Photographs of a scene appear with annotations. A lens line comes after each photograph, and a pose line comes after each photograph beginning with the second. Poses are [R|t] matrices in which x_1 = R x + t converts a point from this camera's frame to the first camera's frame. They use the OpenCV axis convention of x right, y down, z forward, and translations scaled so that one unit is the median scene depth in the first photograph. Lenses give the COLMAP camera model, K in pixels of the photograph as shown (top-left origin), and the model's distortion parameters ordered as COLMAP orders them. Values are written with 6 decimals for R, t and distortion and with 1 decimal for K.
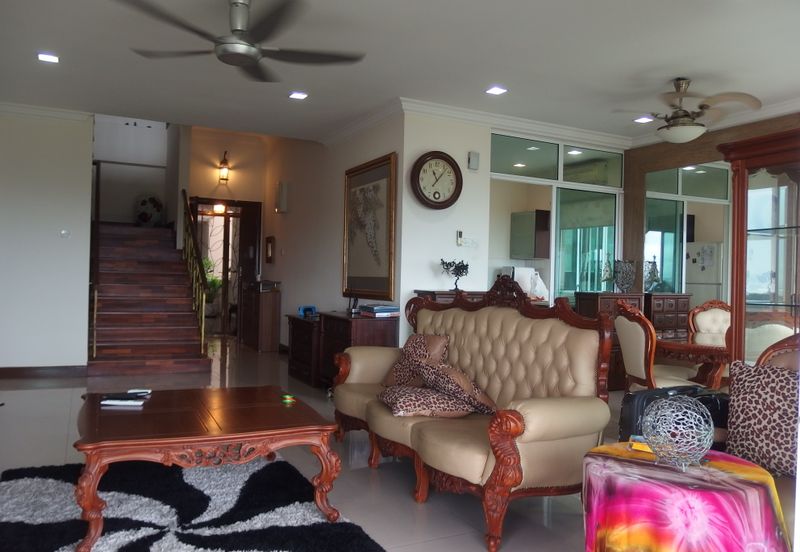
lens RADIAL K [[635.3, 0, 400.0], [0, 635.3, 276.0], [0, 0, 1]] dist [-0.035228, 0.001240]
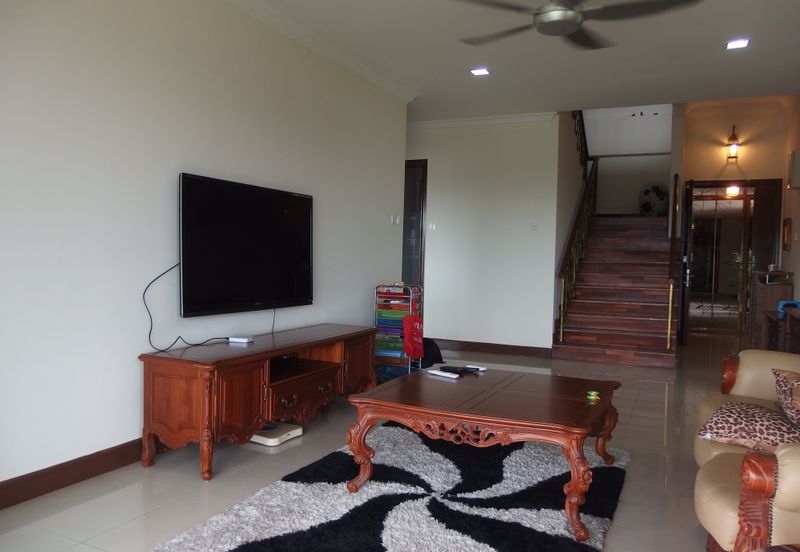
lens RADIAL K [[635.3, 0, 400.0], [0, 635.3, 276.0], [0, 0, 1]] dist [-0.035228, 0.001240]
pose [[0.606571, 0.007050, -0.794998, 0.202255], [-0.001796, 0.999970, 0.007497, 0.011054], [0.795027, -0.003120, 0.606566, 0.137212]]
